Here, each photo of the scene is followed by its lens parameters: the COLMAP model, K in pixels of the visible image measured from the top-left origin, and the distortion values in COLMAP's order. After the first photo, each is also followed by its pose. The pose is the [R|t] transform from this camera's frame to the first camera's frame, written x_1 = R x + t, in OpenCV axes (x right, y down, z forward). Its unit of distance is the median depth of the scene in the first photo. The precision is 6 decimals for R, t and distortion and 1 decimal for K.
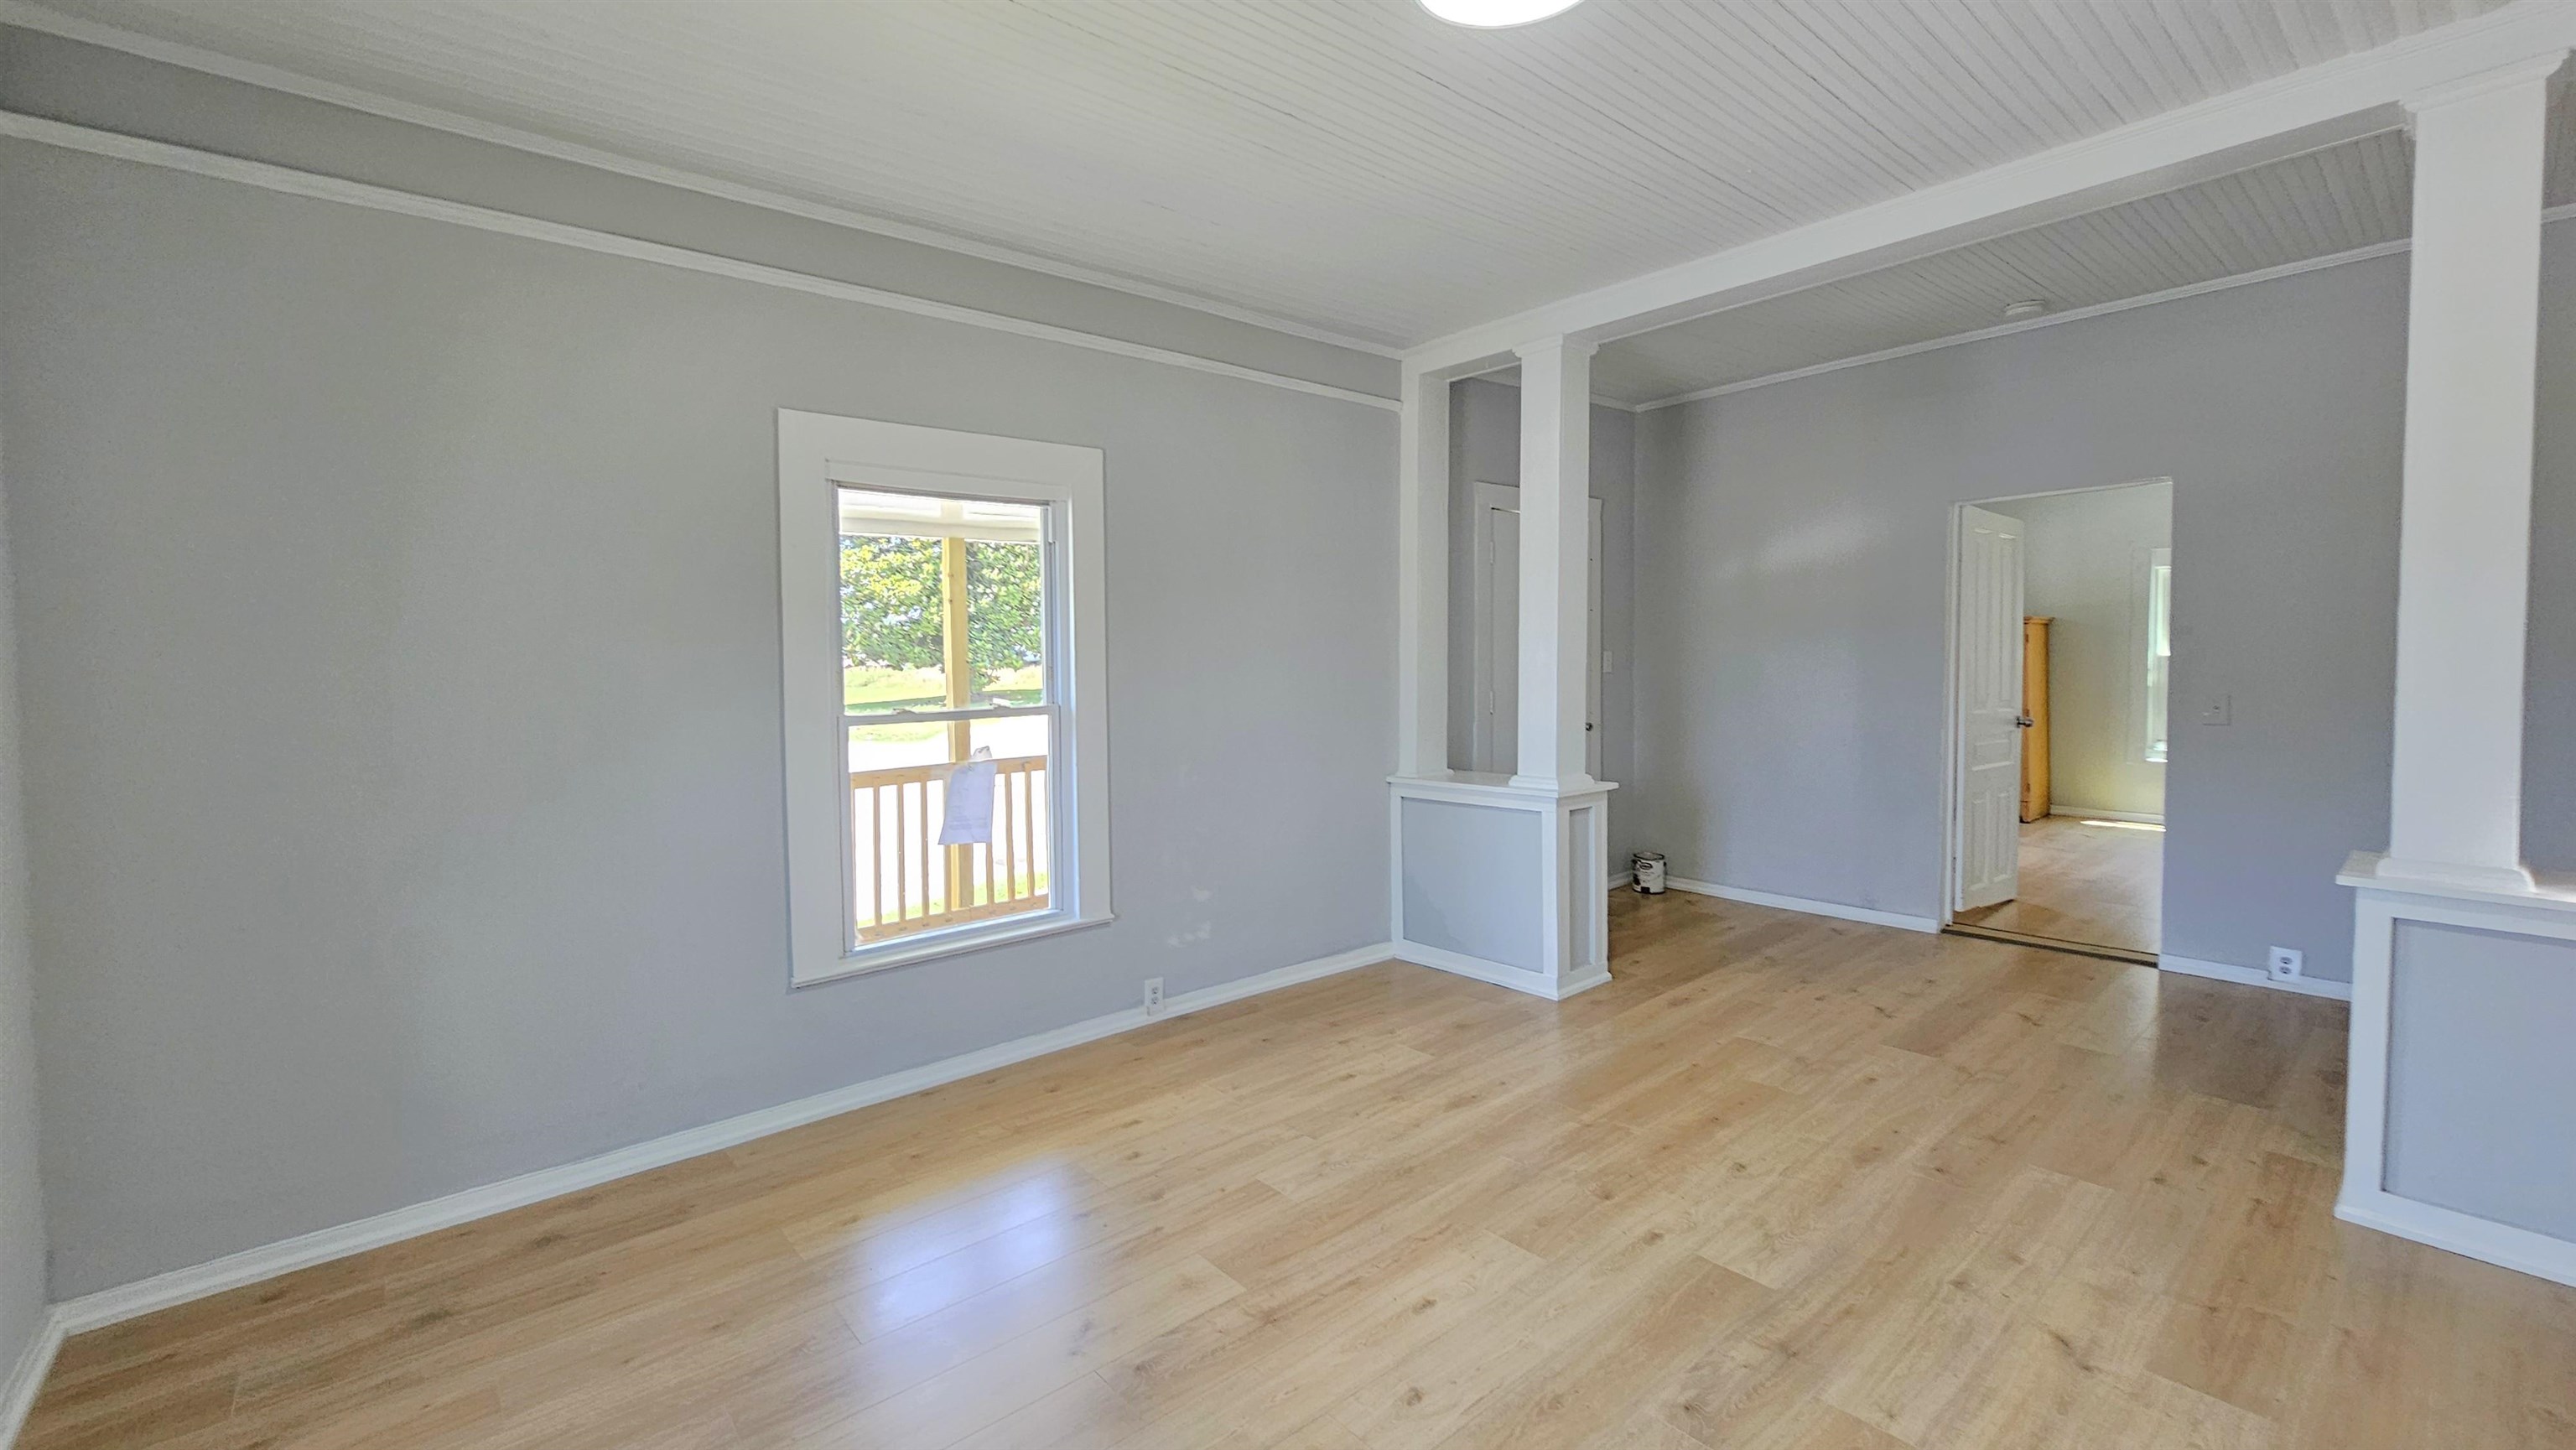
lens RADIAL K [[1062.5, 0, 1284.2], [0, 1062.5, 713.5], [0, 0, 1]] dist [-0.000181, 0.000664]
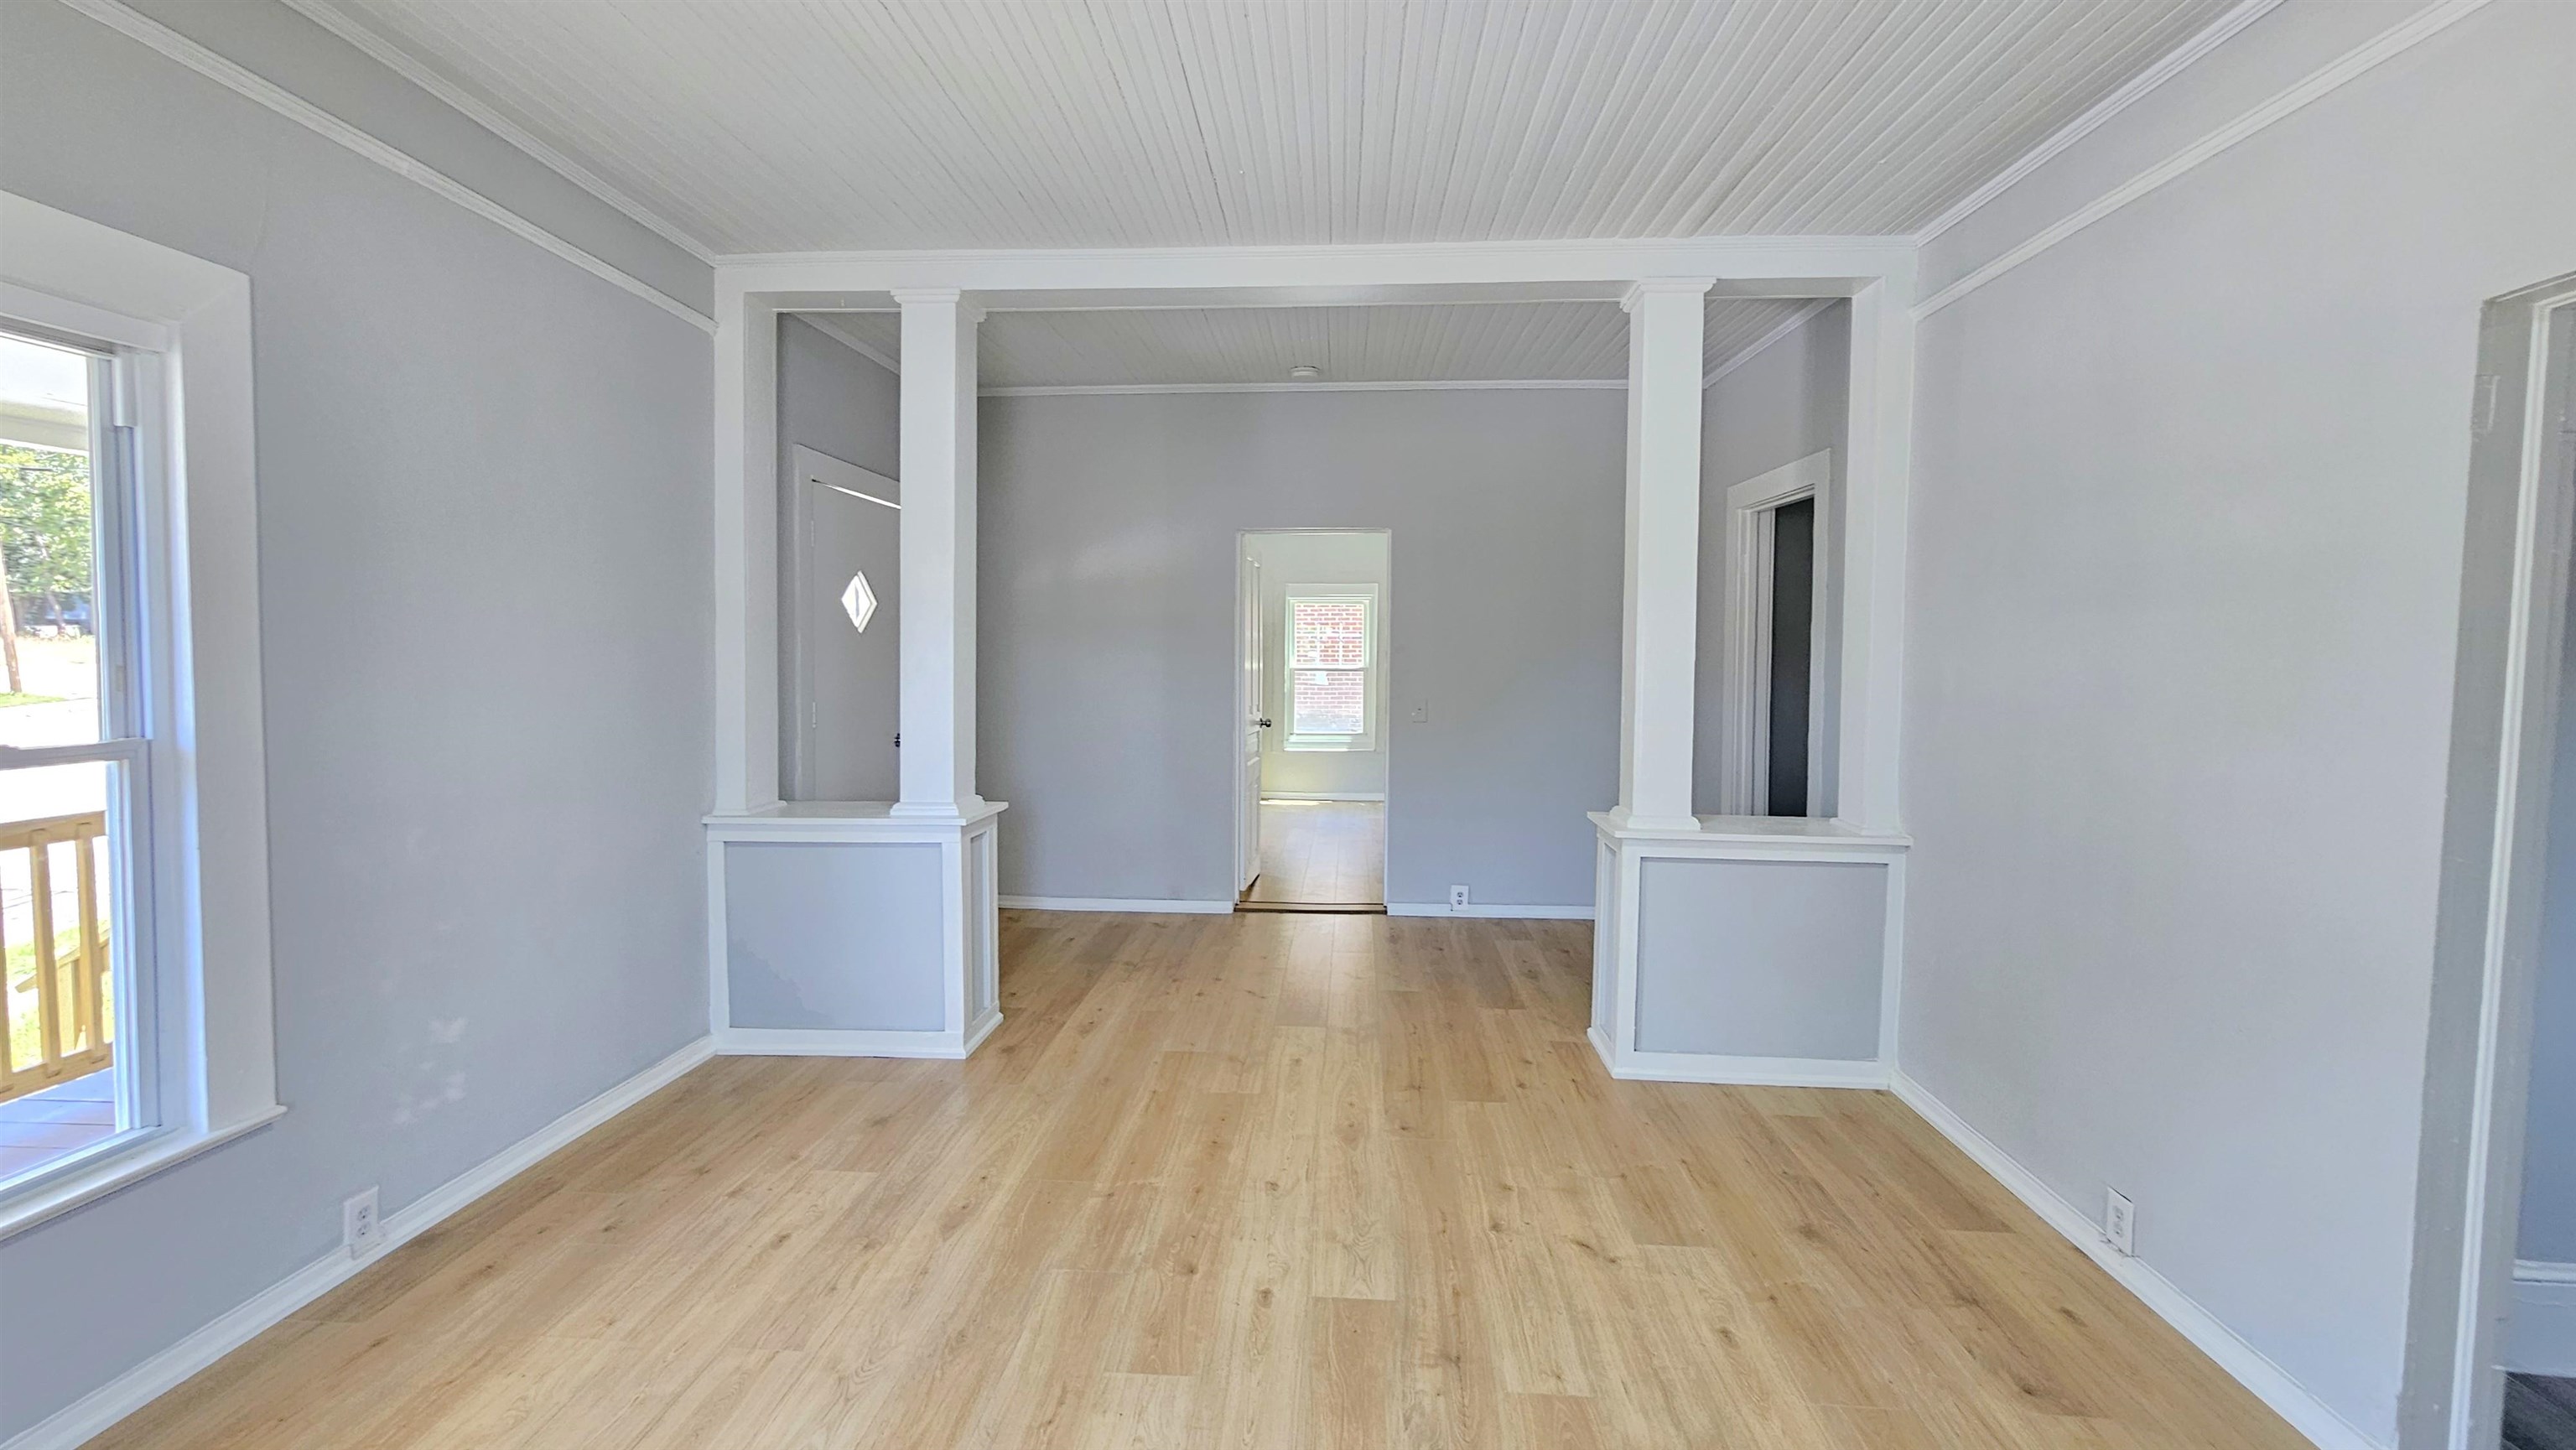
lens RADIAL K [[1062.5, 0, 1282.9], [0, 1062.5, 714.0], [0, 0, 1]] dist [-0.000181, 0.000664]
pose [[0.697800, -0.018311, 0.716059, -0.196829], [0.021895, 0.999751, 0.004228, -0.009658], [-0.715958, 0.012728, 0.698027, 0.230482]]
